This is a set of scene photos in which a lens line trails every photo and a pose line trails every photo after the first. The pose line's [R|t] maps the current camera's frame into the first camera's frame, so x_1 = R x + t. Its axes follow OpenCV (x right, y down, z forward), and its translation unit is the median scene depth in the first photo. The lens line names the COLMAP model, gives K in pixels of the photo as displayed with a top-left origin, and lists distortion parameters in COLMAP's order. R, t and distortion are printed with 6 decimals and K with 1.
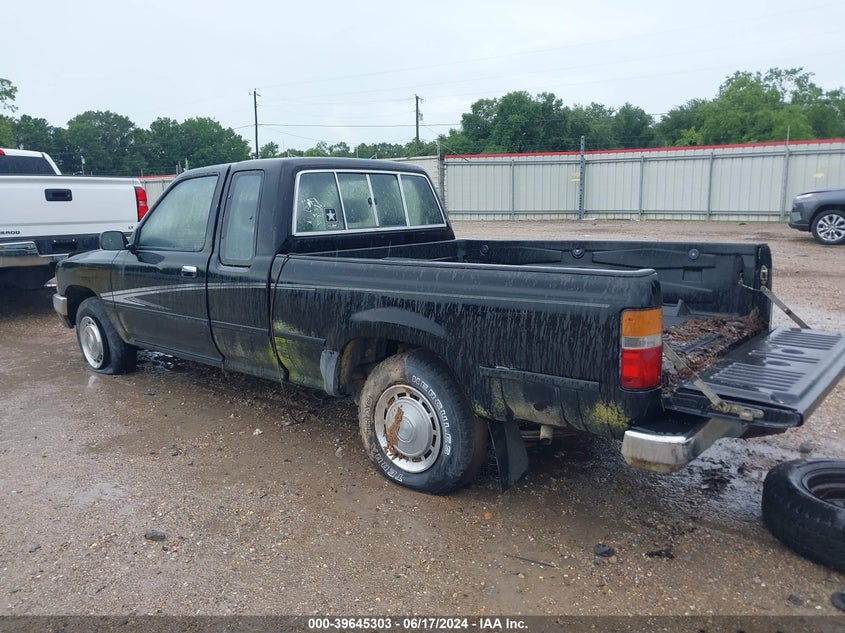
lens RADIAL K [[671.5, 0, 421.2], [0, 671.5, 327.5], [0, 0, 1]] dist [0.006925, 0.002404]
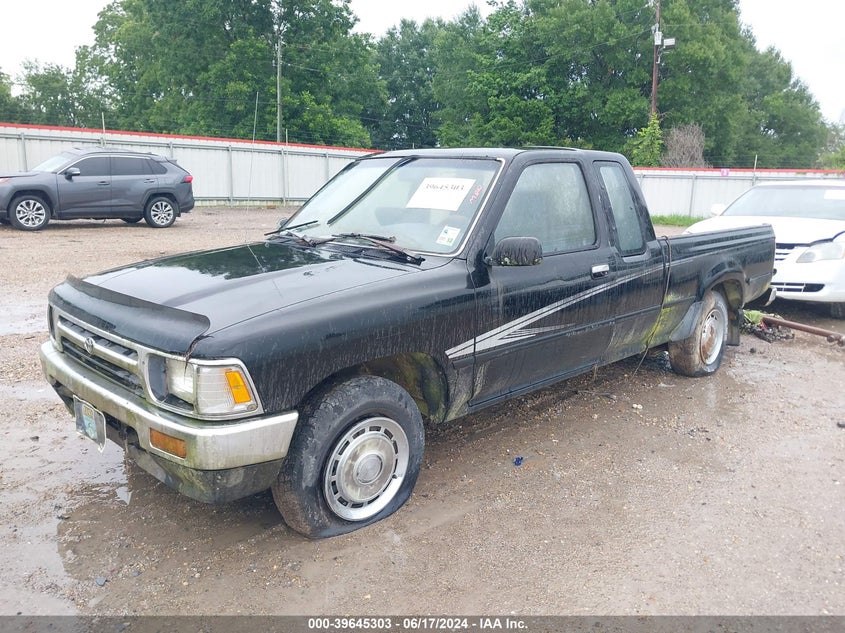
lens RADIAL K [[671.5, 0, 421.2], [0, 671.5, 327.5], [0, 0, 1]] dist [0.006925, 0.002404]
pose [[0.094878, -0.198936, 0.975409, -0.359428], [0.176513, 0.967665, 0.180188, -0.061416], [-0.979715, 0.155077, 0.126925, 0.326558]]
